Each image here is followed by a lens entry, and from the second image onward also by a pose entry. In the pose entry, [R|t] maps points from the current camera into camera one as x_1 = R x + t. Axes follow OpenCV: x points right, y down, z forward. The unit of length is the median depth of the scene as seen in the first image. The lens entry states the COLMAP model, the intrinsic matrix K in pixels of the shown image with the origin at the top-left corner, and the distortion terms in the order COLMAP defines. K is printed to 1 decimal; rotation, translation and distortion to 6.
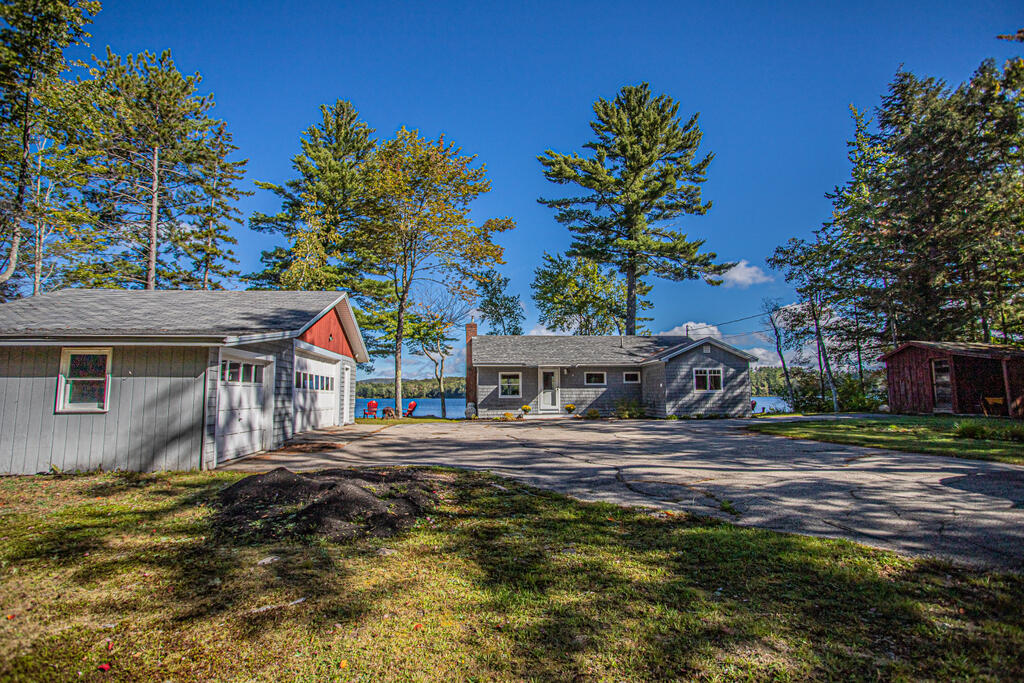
lens RADIAL K [[508.4, 0, 512.0], [0, 508.4, 341.5], [0, 0, 1]] dist [-0.062775, 0.000192]
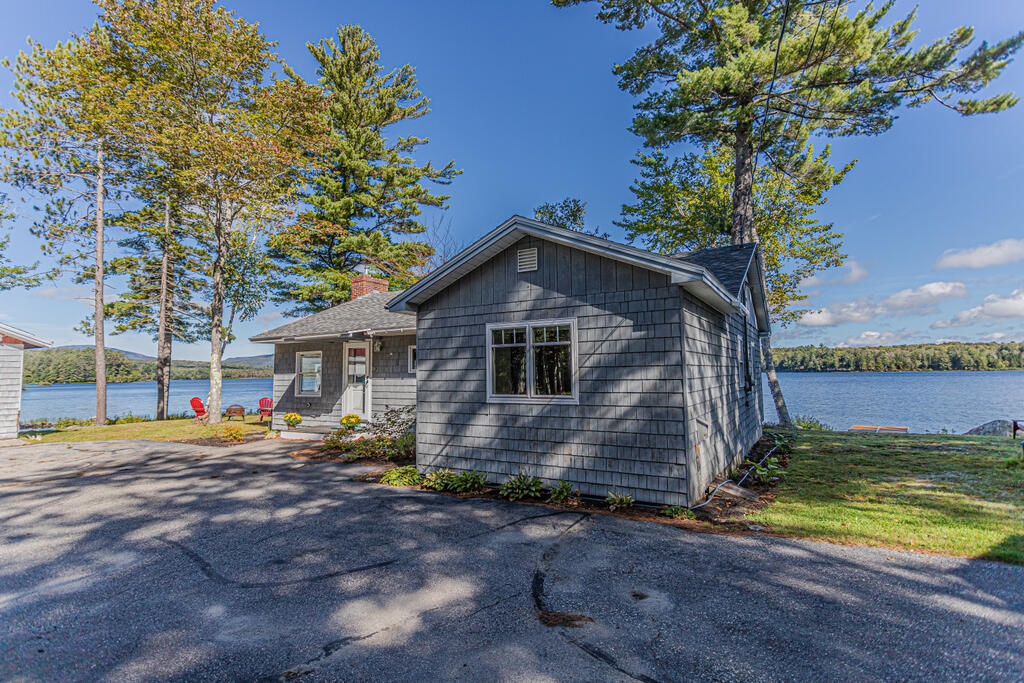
lens RADIAL K [[494.2, 0, 512.0], [0, 494.2, 341.5], [0, 0, 1]] dist [0.002369, 0.000200]
pose [[0.804406, -0.041890, -0.592602, 0.338636], [0.070983, 0.997142, 0.025866, 0.034535], [0.589825, -0.062871, 0.805080, 0.461947]]
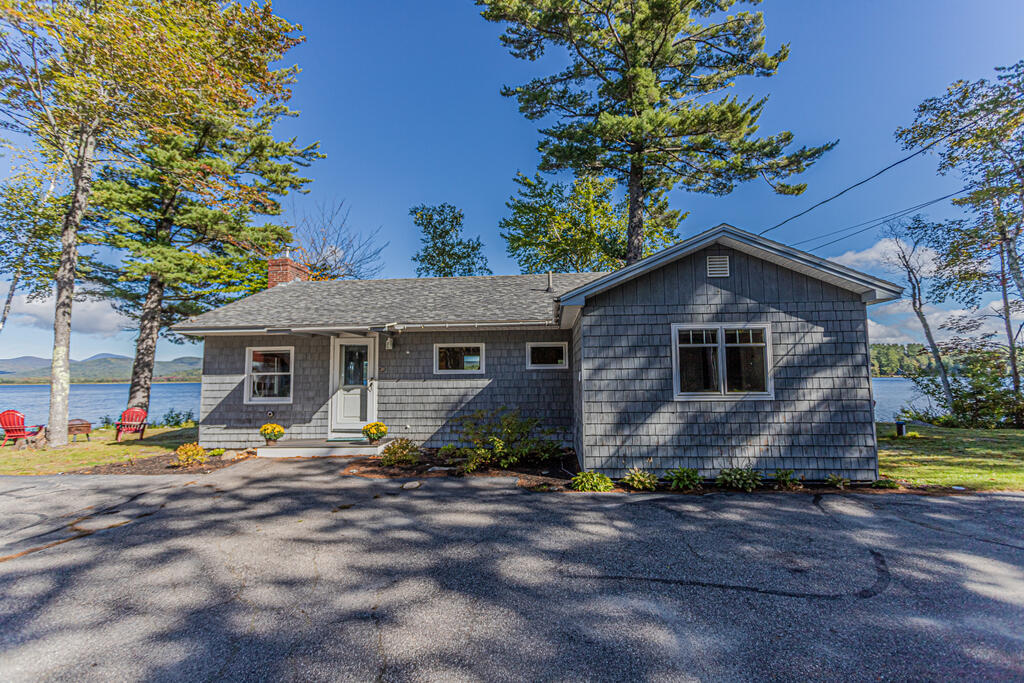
lens RADIAL K [[482.1, 0, 512.0], [0, 482.1, 341.5], [0, 0, 1]] dist [0.000055, 0.000198]
pose [[0.984657, -0.016650, -0.173703, 0.189674], [0.022789, 0.999182, 0.033406, 0.031137], [0.173005, -0.036852, 0.984231, 0.411398]]
